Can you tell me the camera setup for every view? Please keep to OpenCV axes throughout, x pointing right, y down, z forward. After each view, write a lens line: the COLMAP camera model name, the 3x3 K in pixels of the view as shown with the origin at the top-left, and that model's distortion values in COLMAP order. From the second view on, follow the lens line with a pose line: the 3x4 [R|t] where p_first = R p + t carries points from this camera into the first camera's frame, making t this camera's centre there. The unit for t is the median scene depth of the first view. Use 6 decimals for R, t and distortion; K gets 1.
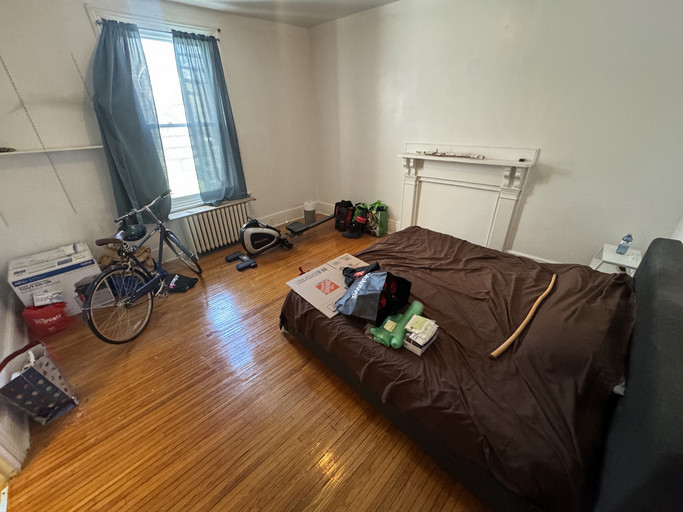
lens RADIAL K [[272.0, 0, 340.4], [0, 272.0, 255.2], [0, 0, 1]] dist [-0.001584, 0.000049]
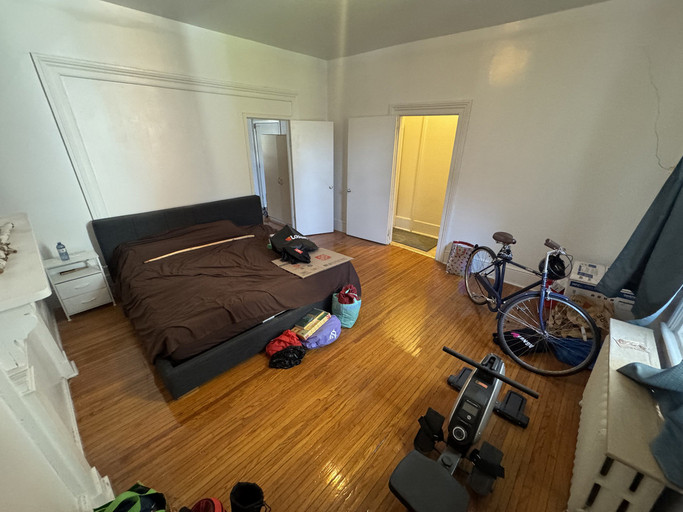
lens RADIAL K [[272.0, 0, 341.1], [0, 272.0, 257.3], [0, 0, 1]] dist [-0.001584, 0.000049]
pose [[-0.999438, 0.023053, -0.024356, -0.095241], [-0.004550, 0.626341, 0.779536, -0.860200], [0.033226, 0.779208, -0.625884, 1.669266]]
